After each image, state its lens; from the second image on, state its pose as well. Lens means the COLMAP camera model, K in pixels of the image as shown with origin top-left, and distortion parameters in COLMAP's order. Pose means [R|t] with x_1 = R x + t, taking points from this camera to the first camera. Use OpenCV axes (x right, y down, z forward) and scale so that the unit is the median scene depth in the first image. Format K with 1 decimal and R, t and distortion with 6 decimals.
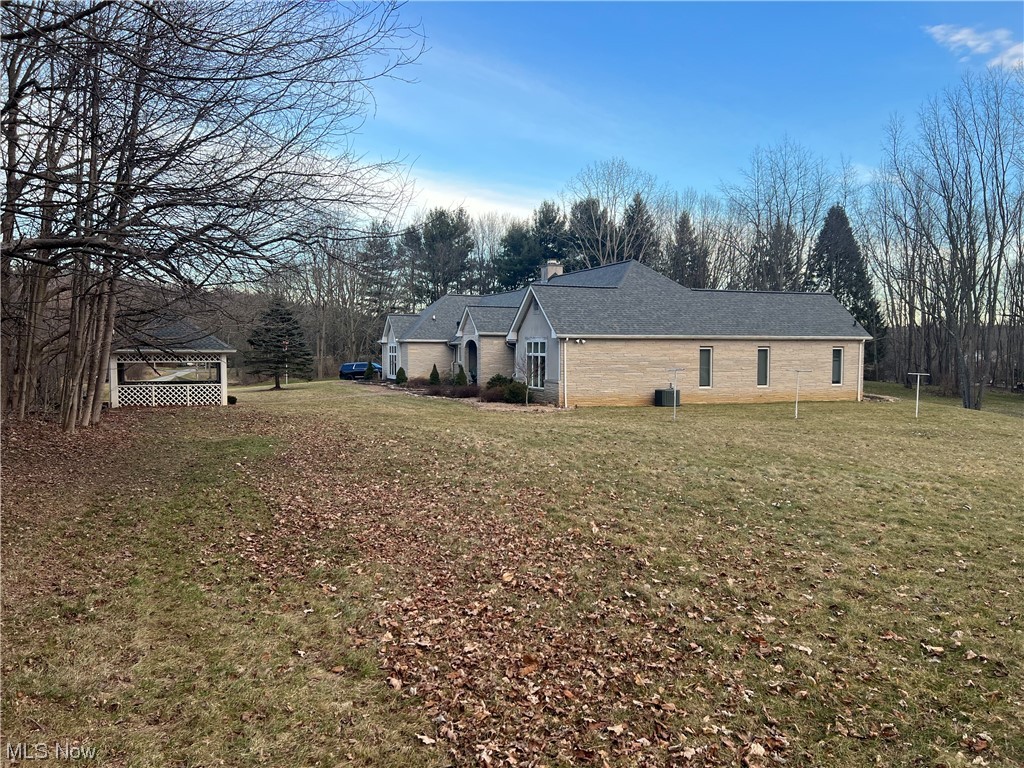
lens RADIAL K [[718.7, 0, 512.0], [0, 718.7, 384.0], [0, 0, 1]] dist [0.001492, 0.000667]
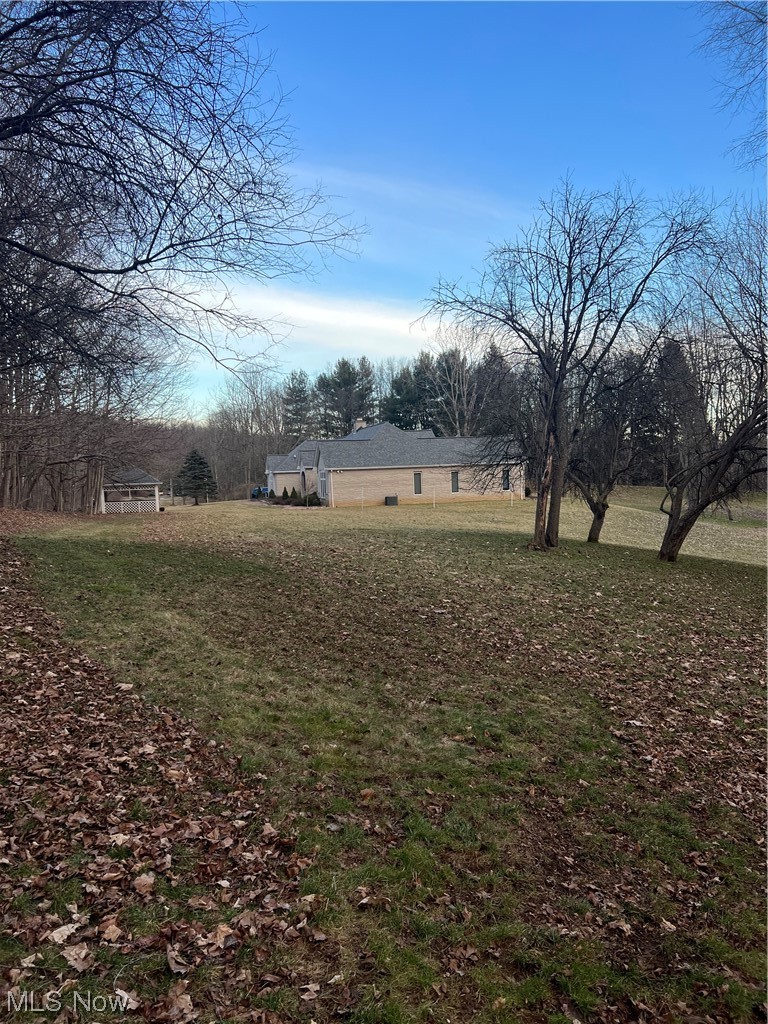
lens RADIAL K [[776.9, 0, 384.0], [0, 776.9, 512.0], [0, 0, 1]] dist [0.063764, -0.000098]
pose [[0.987927, -0.028758, -0.152229, 0.455771], [0.029857, 0.999542, 0.004936, 0.033887], [0.152018, -0.009421, 0.988333, -0.858020]]
